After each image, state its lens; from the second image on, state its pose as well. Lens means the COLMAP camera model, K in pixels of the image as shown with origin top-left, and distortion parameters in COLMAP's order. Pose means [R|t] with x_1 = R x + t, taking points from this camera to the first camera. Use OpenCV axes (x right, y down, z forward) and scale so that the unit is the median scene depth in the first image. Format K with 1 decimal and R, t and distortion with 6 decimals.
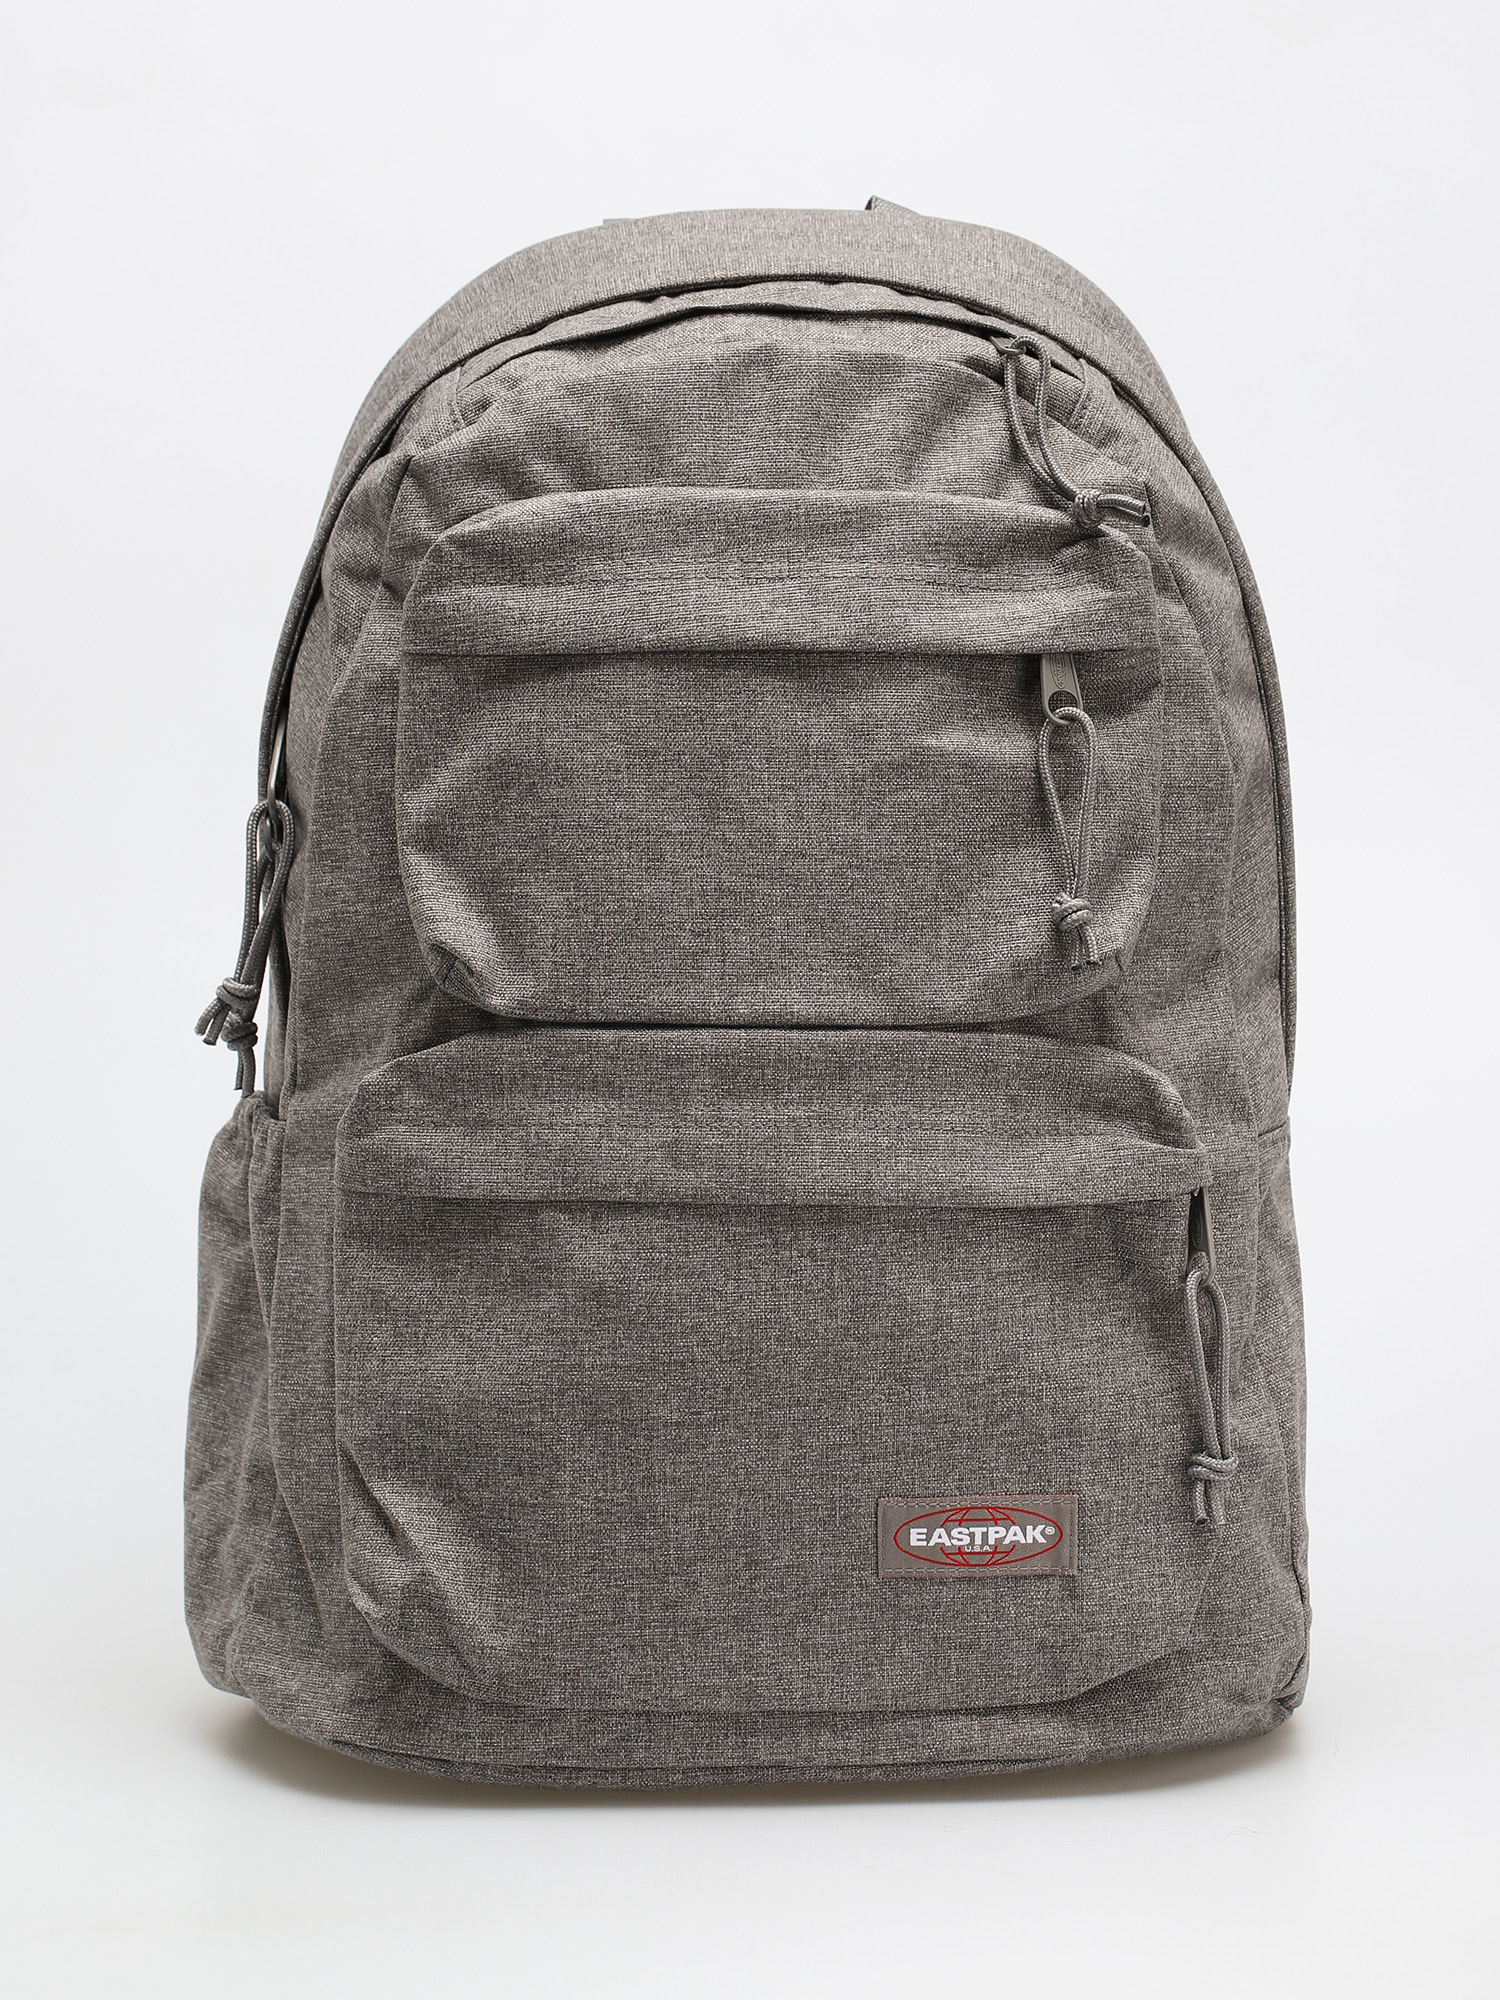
lens RADIAL K [[7404.9, 0, 750.0], [0, 7404.9, 1000.0], [0, 0, 1]] dist [-0.146327, 0.340498]
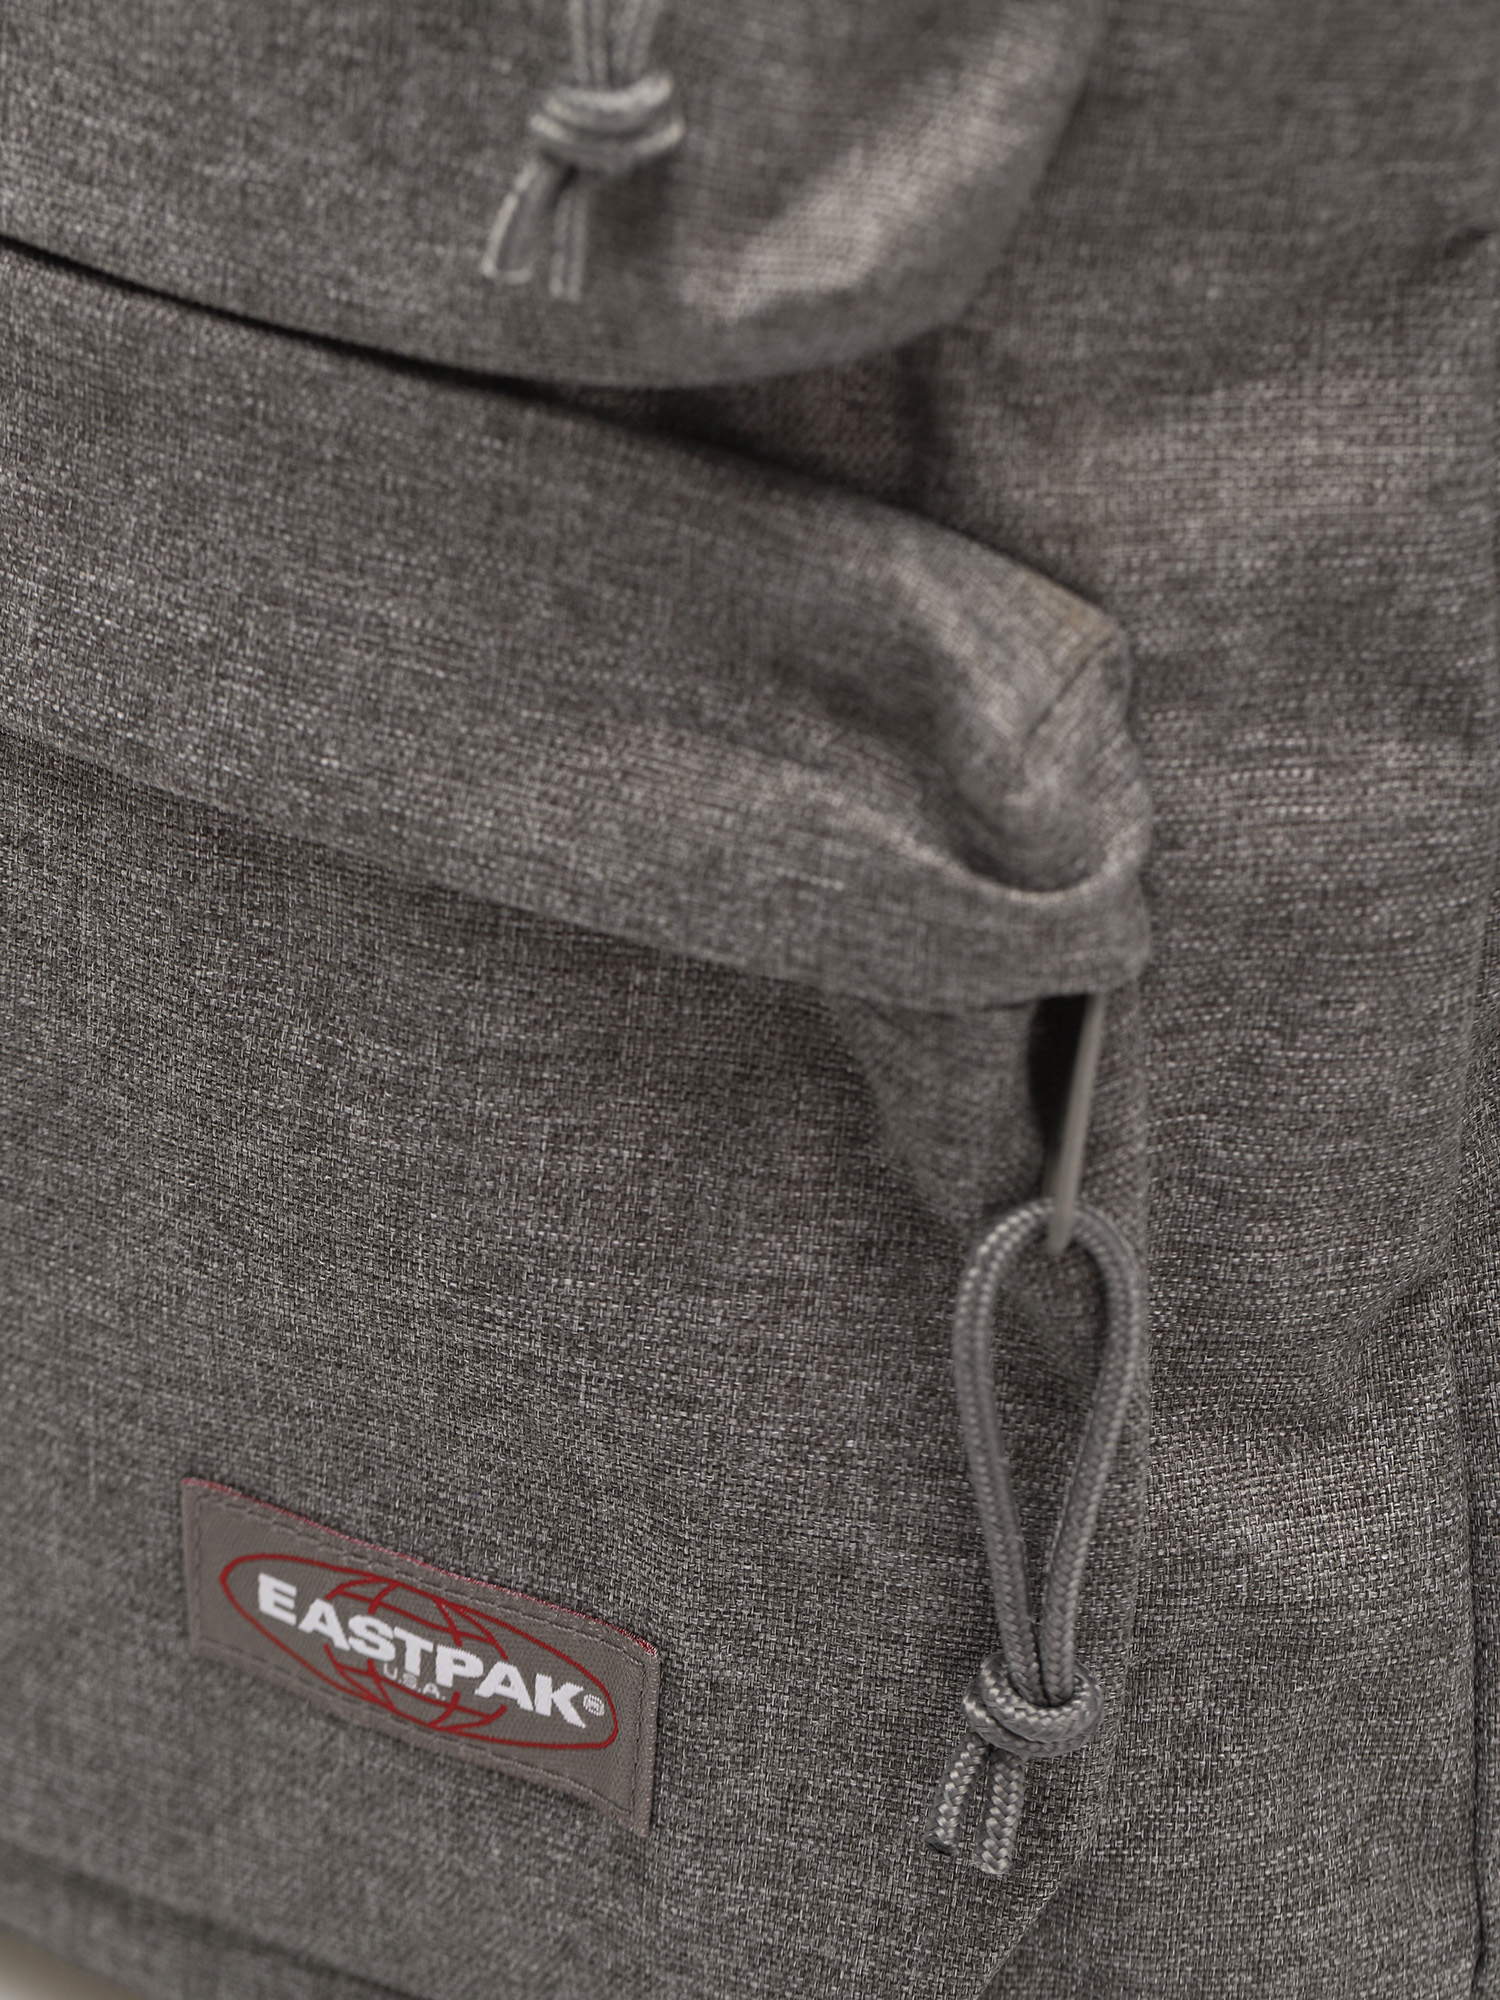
lens RADIAL K [[7404.9, 0, 750.0], [0, 7404.9, 1000.0], [0, 0, 1]] dist [-0.146327, 0.340498]
pose [[0.828389, 0.326698, -0.455017, 0.199832], [-0.109093, 0.890847, 0.441010, -0.118742], [0.549428, -0.315689, 0.773608, 0.737407]]
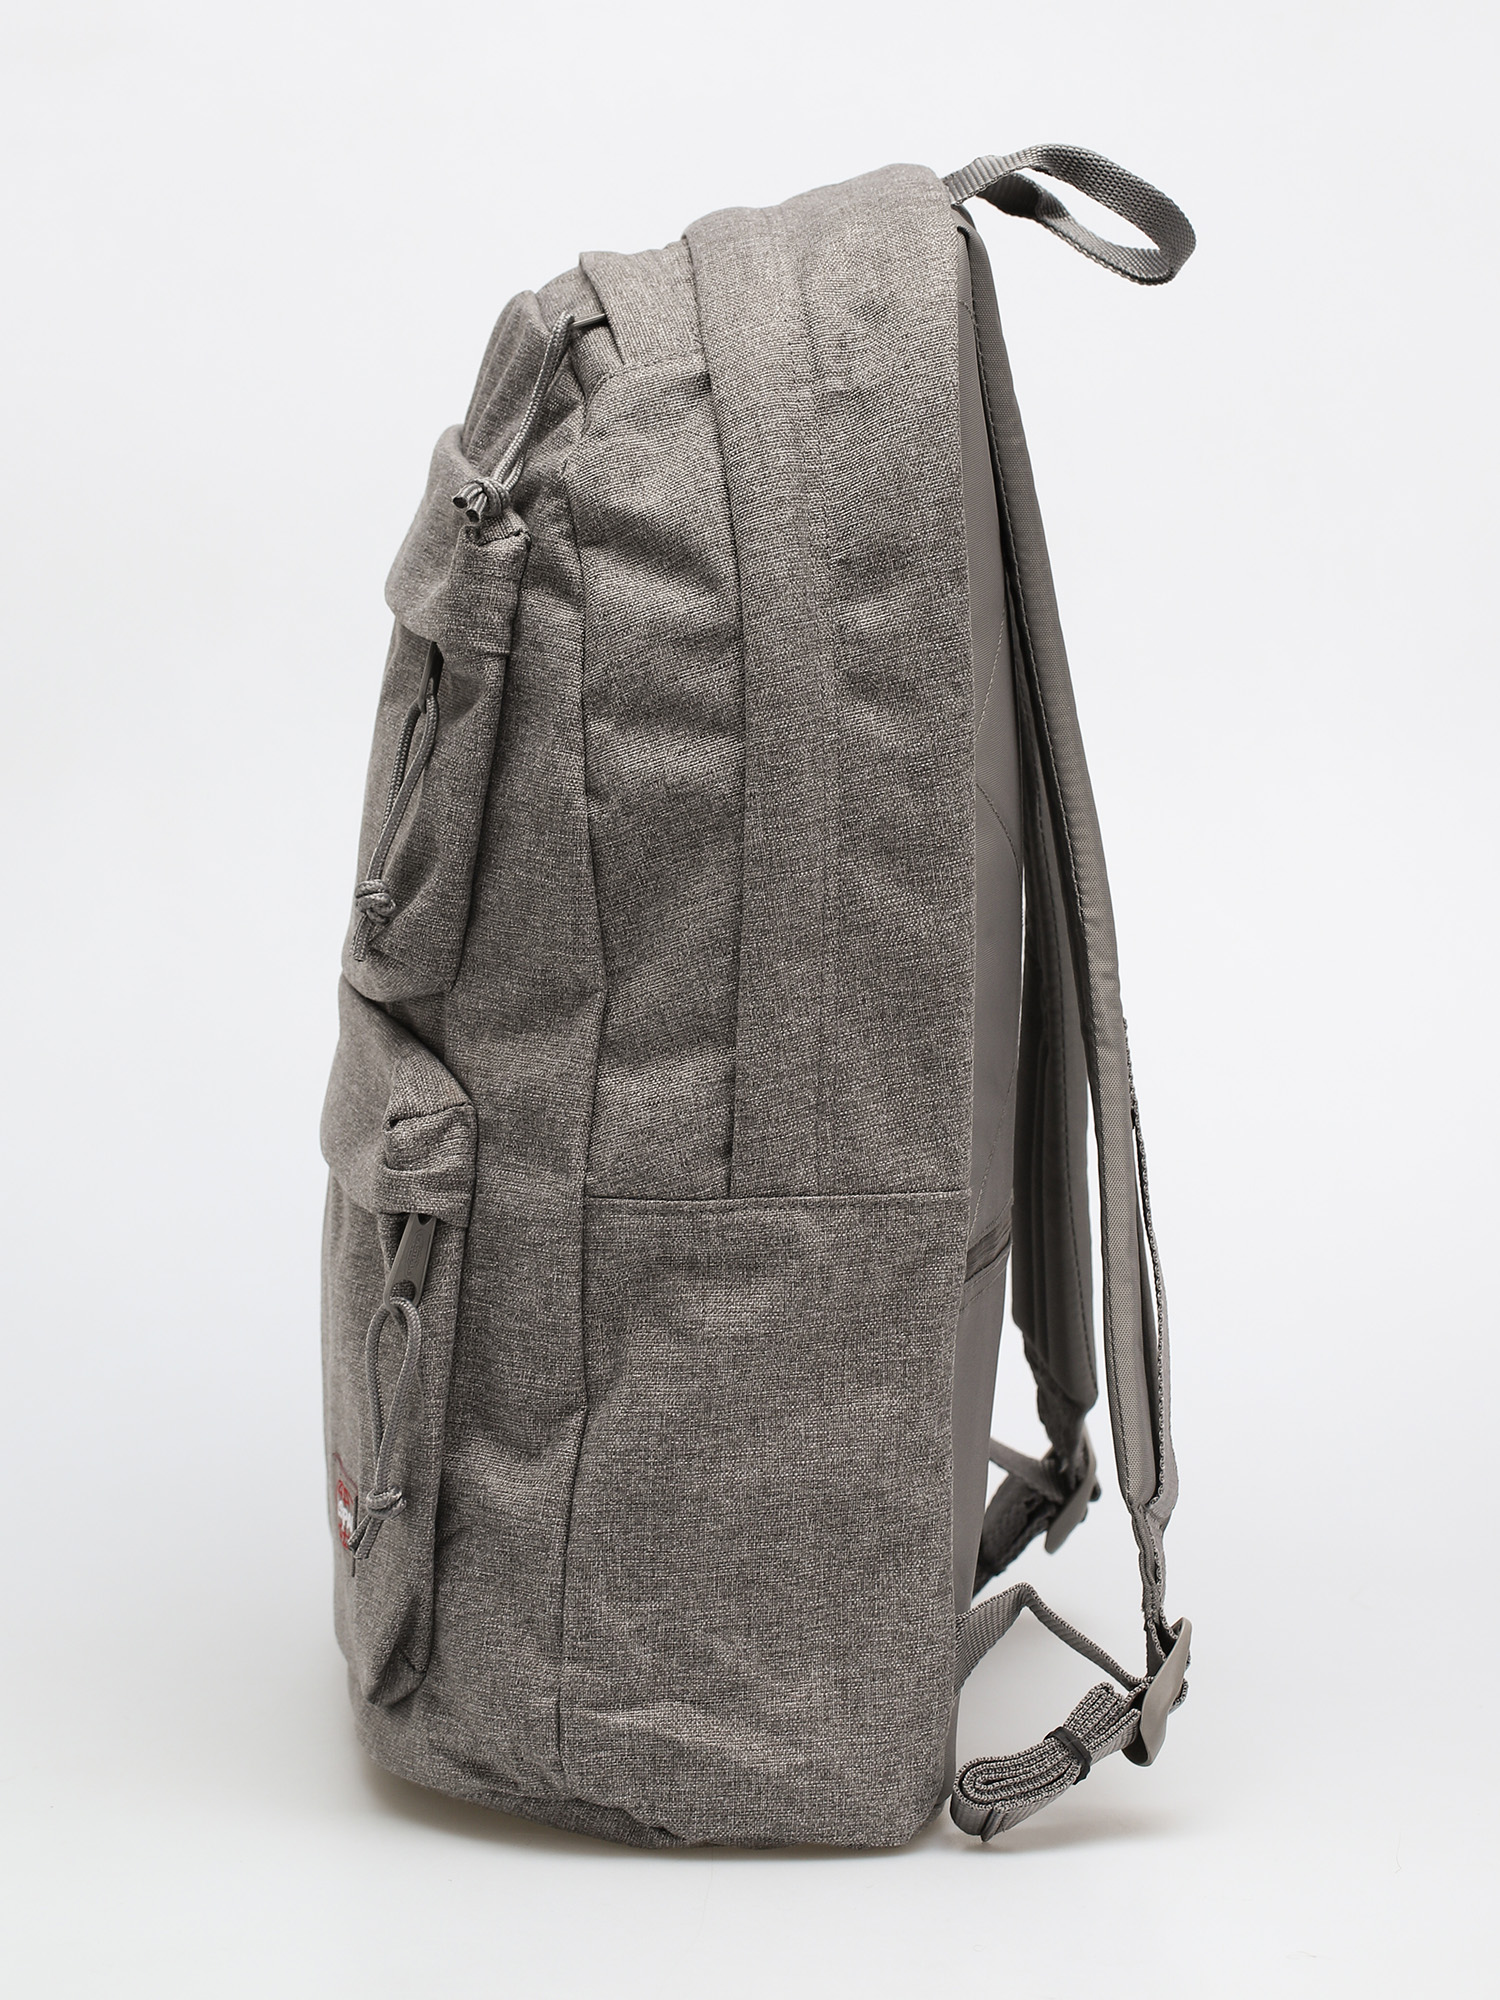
lens RADIAL K [[7404.9, 0, 750.0], [0, 7404.9, 1000.0], [0, 0, 1]] dist [-0.146327, 0.340498]
pose [[0.131879, 0.195601, -0.971776, 0.983141], [-0.138616, 0.974345, 0.177307, -0.175485], [0.981526, 0.111321, 0.155609, 0.894843]]
